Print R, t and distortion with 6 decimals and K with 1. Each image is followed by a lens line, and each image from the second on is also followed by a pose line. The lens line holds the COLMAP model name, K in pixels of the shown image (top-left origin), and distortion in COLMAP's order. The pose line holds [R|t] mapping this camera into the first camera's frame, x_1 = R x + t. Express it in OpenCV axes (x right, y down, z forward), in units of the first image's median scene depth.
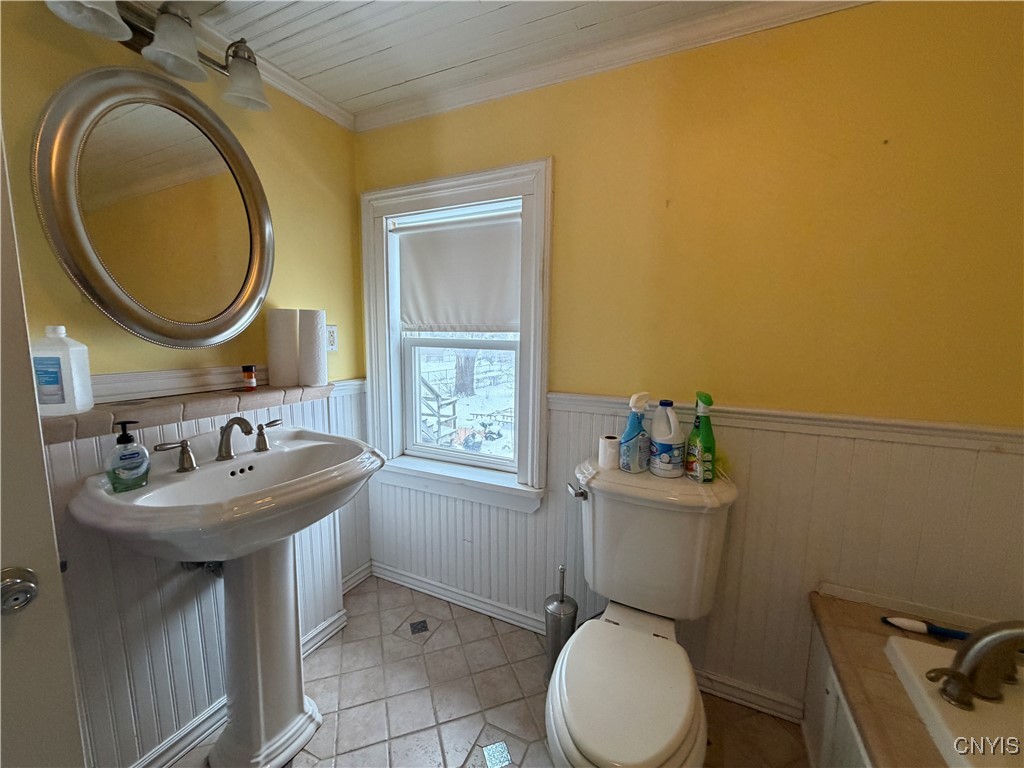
lens RADIAL K [[406.6, 0, 511.9], [0, 406.6, 383.9], [0, 0, 1]] dist [-0.000995, -0.000032]
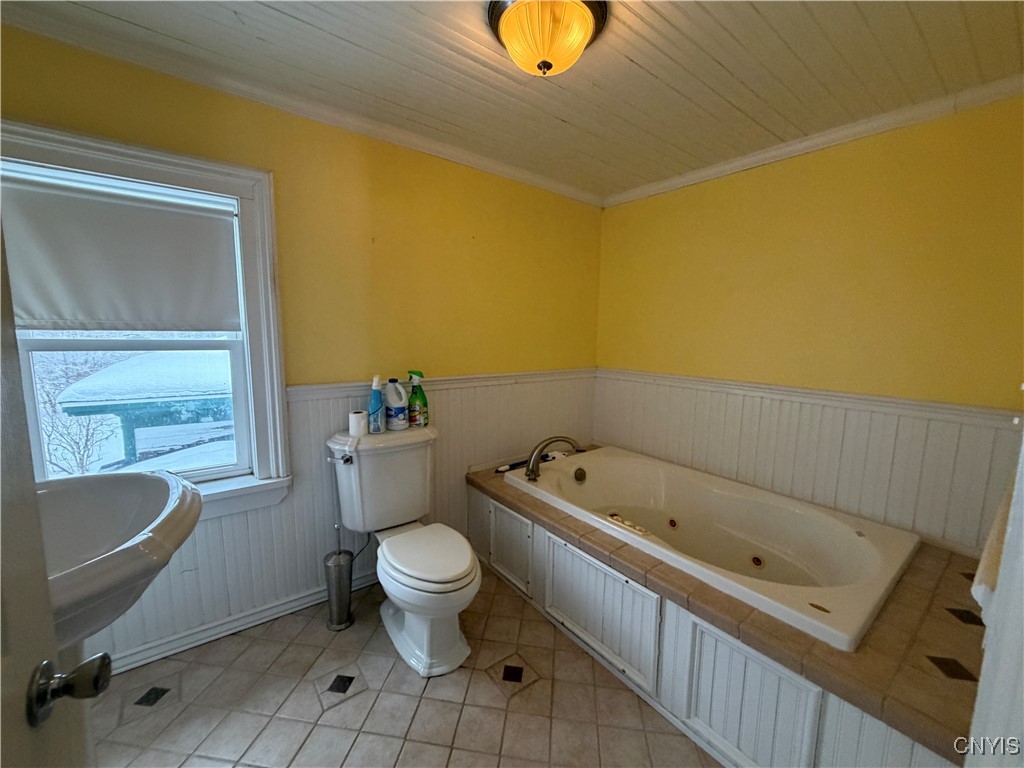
lens RADIAL K [[406.6, 0, 515.4], [0, 406.6, 385.6], [0, 0, 1]] dist [-0.000995, -0.000032]
pose [[0.457147, -0.116715, 0.881700, -0.697899], [0.106307, 0.991415, 0.076120, 0.000788], [-0.883015, 0.058933, 0.465630, -0.063593]]
